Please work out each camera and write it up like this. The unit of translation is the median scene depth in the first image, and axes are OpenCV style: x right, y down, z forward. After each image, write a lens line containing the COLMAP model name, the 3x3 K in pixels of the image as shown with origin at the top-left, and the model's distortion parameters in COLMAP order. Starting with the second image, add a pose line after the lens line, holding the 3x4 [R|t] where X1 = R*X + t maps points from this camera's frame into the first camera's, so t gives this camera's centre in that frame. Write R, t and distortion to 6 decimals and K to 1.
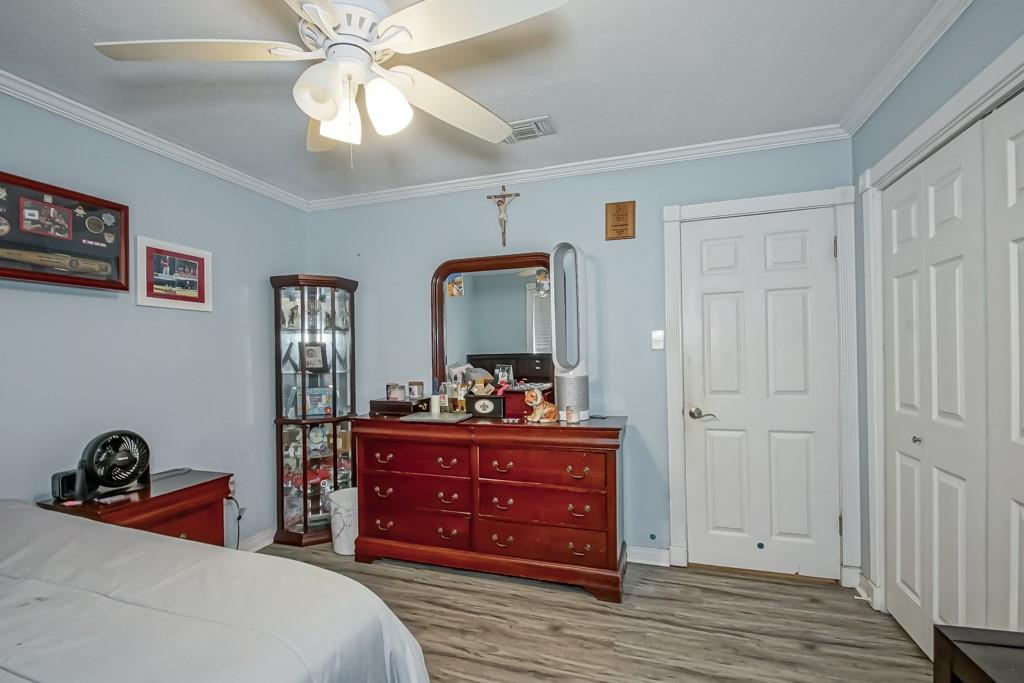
lens RADIAL K [[454.3, 0, 512.1], [0, 454.3, 351.9], [0, 0, 1]] dist [0.026812, 0.000083]
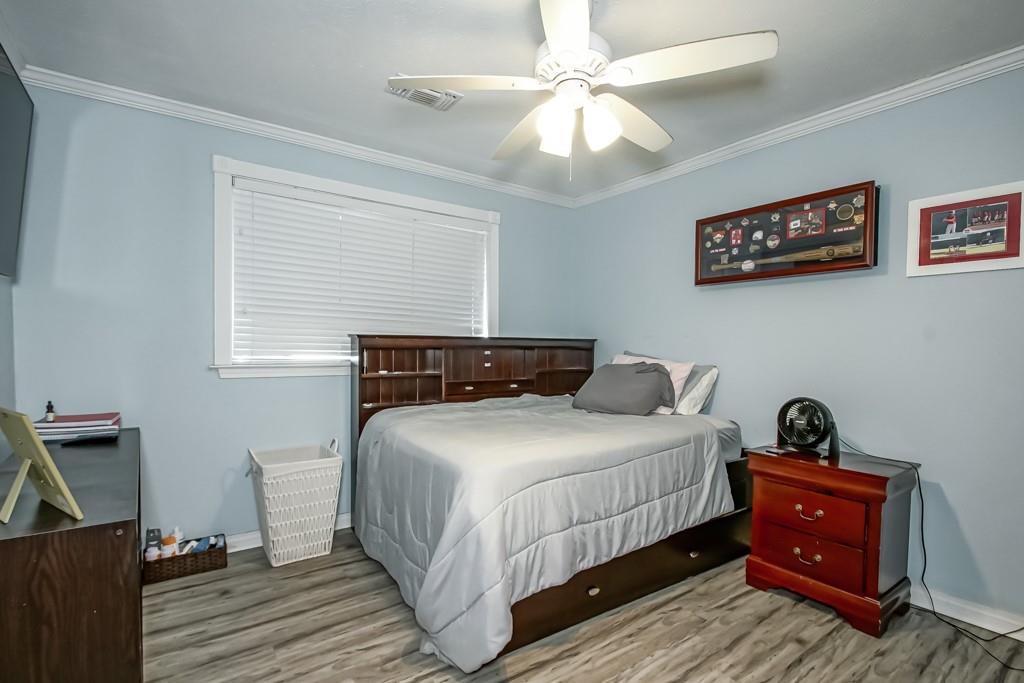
lens RADIAL K [[470.2, 0, 508.6], [0, 470.2, 347.9], [0, 0, 1]] dist [-0.000110, -0.000162]
pose [[-0.574992, 0.017331, -0.817975, 0.449243], [0.000596, 0.999784, 0.020764, 0.021689], [0.818159, 0.011452, -0.574878, 0.955851]]
